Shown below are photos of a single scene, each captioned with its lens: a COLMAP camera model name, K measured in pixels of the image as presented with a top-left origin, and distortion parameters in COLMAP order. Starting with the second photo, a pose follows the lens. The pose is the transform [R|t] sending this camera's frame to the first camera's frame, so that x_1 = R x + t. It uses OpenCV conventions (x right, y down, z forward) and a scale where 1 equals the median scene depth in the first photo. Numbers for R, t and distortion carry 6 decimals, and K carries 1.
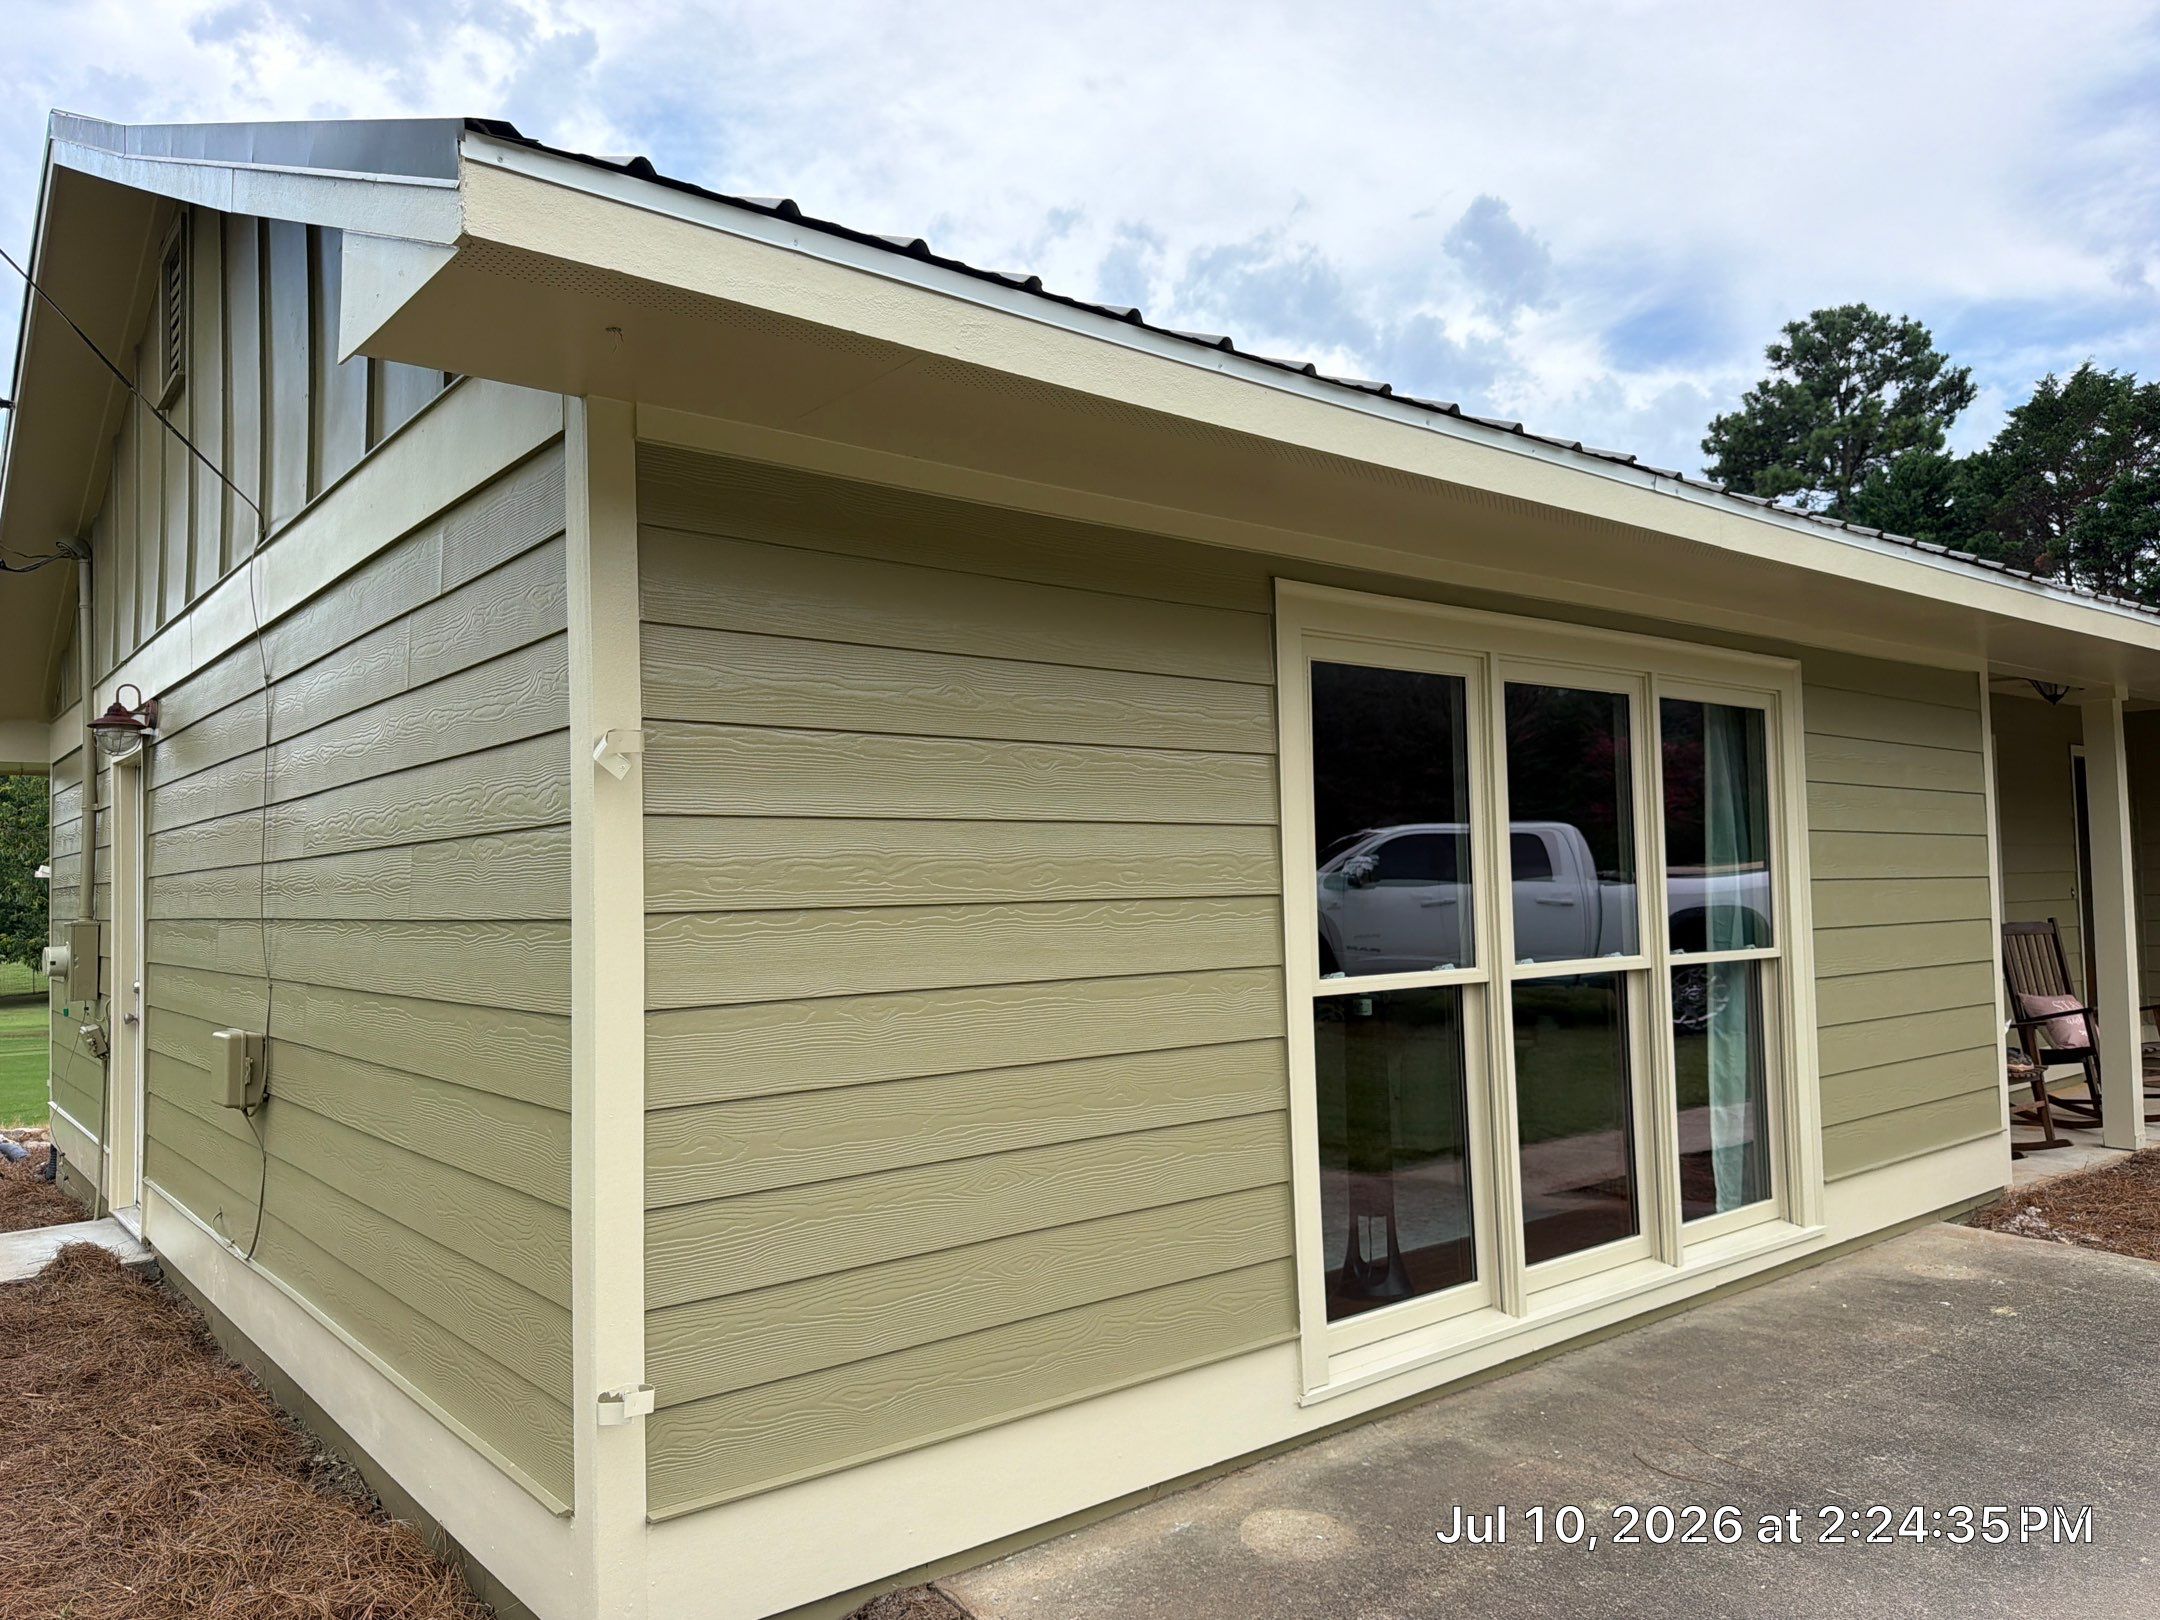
lens RADIAL K [[1540.4, 0, 1113.4], [0, 1540.4, 832.8], [0, 0, 1]] dist [0.027067, -0.041348]
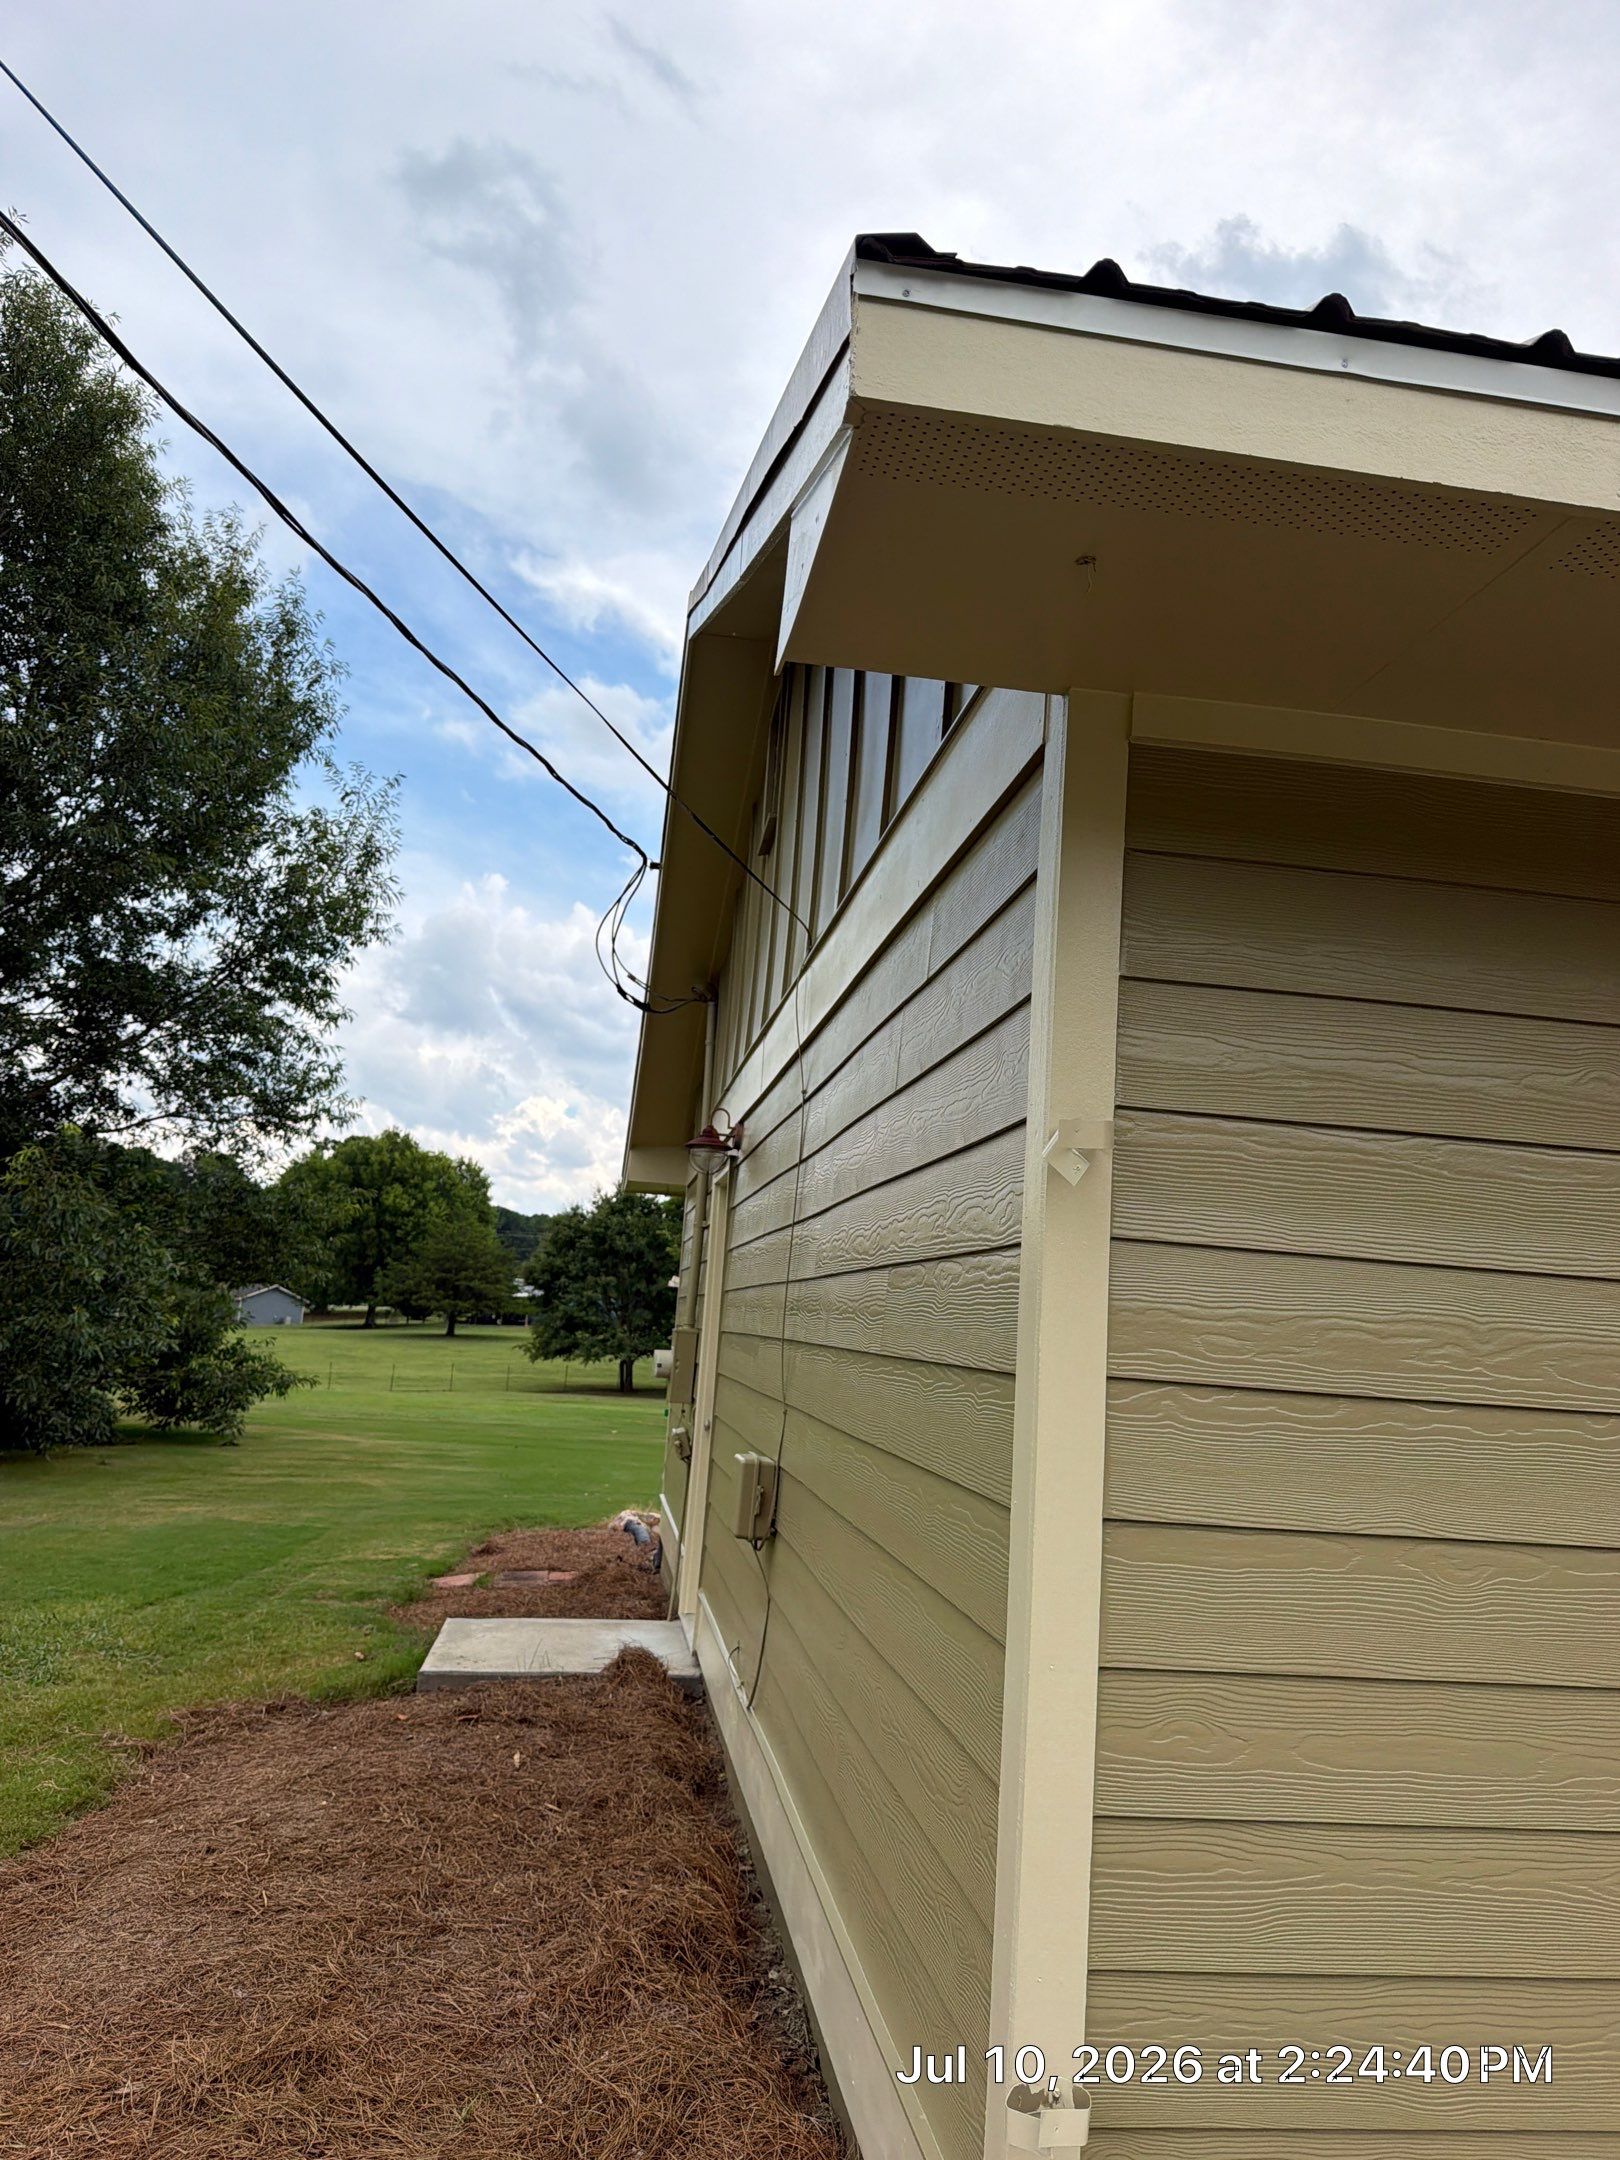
lens RADIAL K [[1497.3, 0, 810.0], [0, 1497.3, 1080.0], [0, 0, 1]] dist [0.153381, -0.274683]
pose [[0.841038, -0.005778, -0.540946, -0.032069], [-0.069888, 0.990403, -0.119238, 0.007164], [0.536443, 0.138090, 0.832562, 0.259077]]
